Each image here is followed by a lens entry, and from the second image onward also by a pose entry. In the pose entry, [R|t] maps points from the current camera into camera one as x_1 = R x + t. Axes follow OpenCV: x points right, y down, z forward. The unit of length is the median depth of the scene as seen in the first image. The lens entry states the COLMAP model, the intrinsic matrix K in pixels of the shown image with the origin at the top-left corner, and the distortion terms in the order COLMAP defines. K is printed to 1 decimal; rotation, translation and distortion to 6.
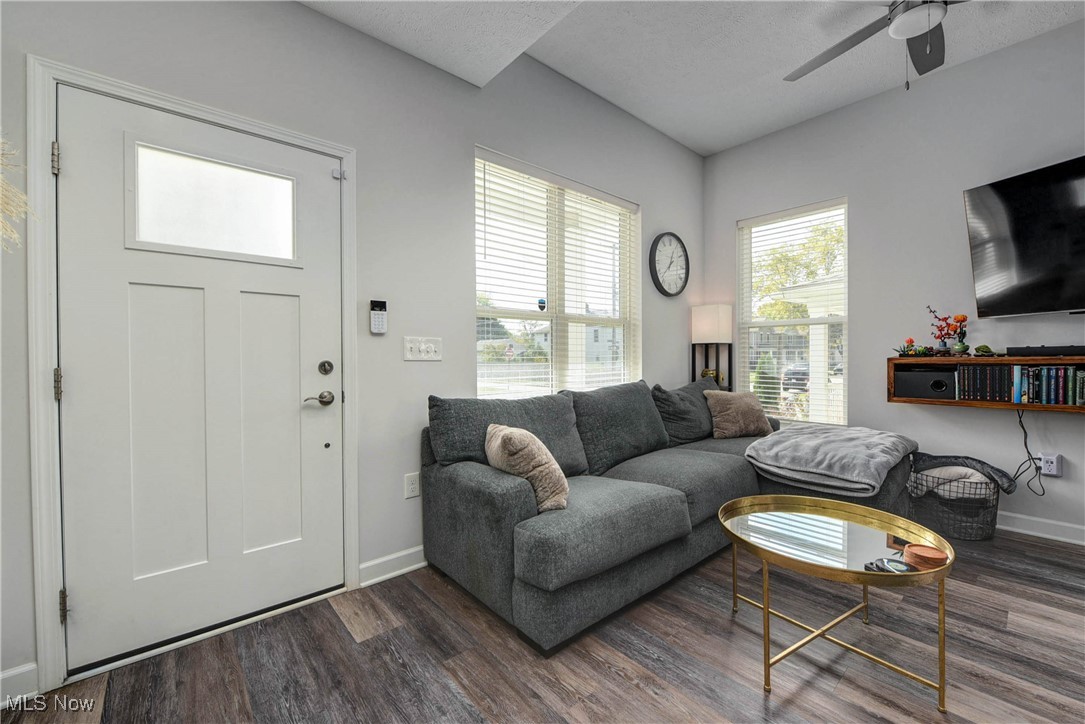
lens RADIAL K [[441.1, 0, 548.3], [0, 441.1, 361.1], [0, 0, 1]] dist [-0.006151, -0.000979]
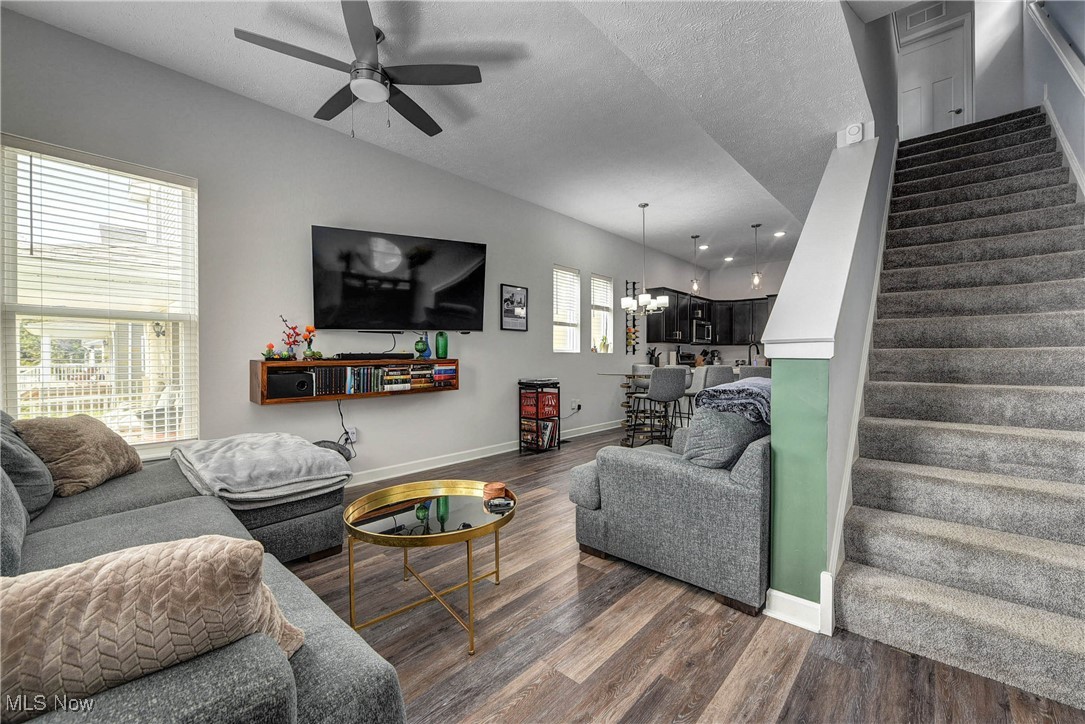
lens RADIAL K [[441.1, 0, 550.2], [0, 441.1, 363.6], [0, 0, 1]] dist [-0.006151, -0.000979]
pose [[-0.113191, -0.010835, 0.993514, -0.358370], [0.008419, 0.999894, 0.011864, -0.010762], [-0.993538, 0.009708, -0.113088, 0.491424]]
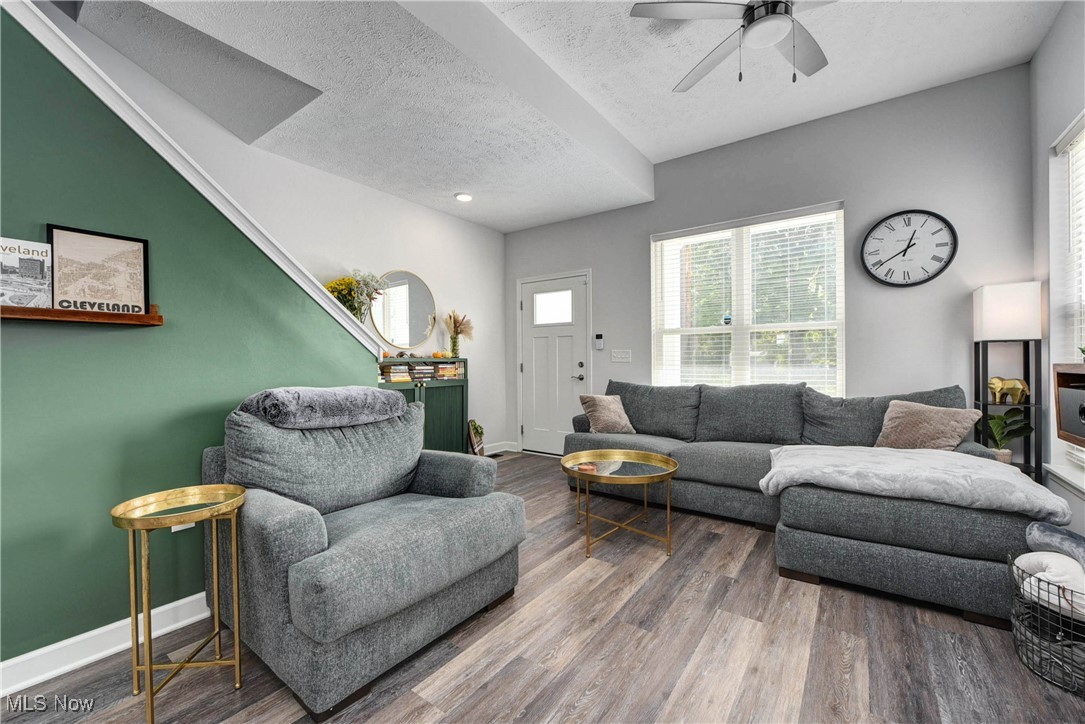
lens RADIAL K [[441.1, 0, 542.2], [0, 441.1, 359.6], [0, 0, 1]] dist [-0.006151, -0.000979]
pose [[0.210373, 0.006916, -0.977597, 1.337739], [0.002526, 0.999968, 0.007618, -0.023461], [0.977618, -0.004072, 0.210349, 0.210484]]
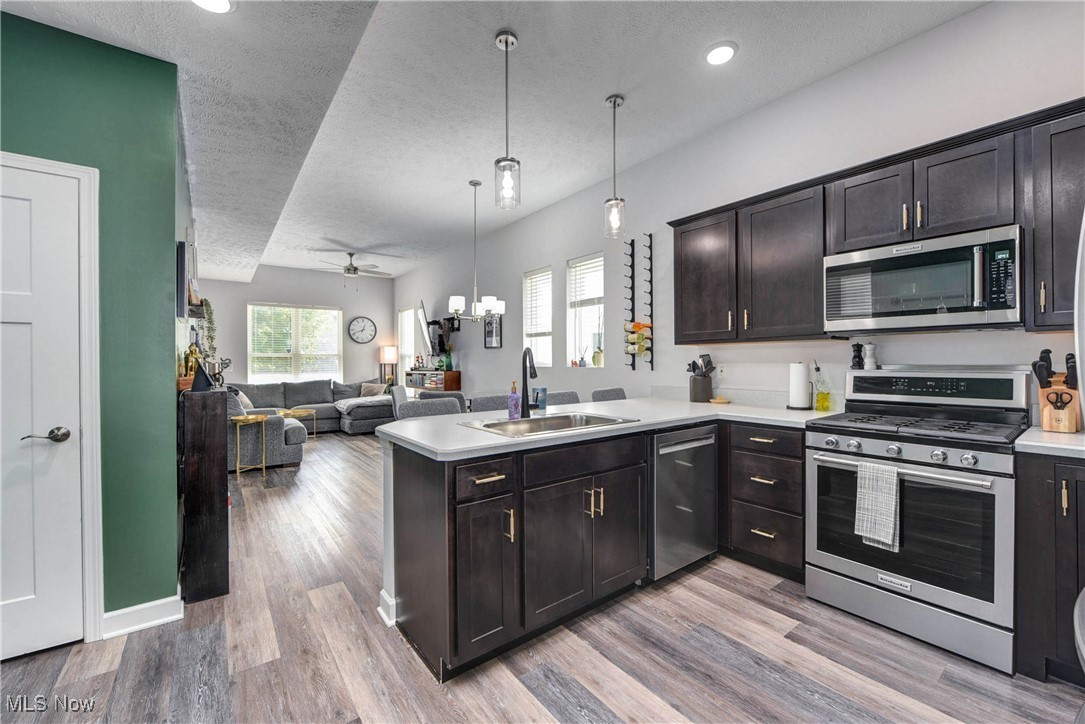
lens RADIAL K [[441.1, 0, 541.8], [0, 441.1, 362.5], [0, 0, 1]] dist [-0.006151, -0.000979]
pose [[0.996108, 0.002861, -0.088098, 2.032154], [-0.003567, 0.999963, -0.007865, -0.044036], [0.088072, 0.008149, 0.996081, -1.777014]]
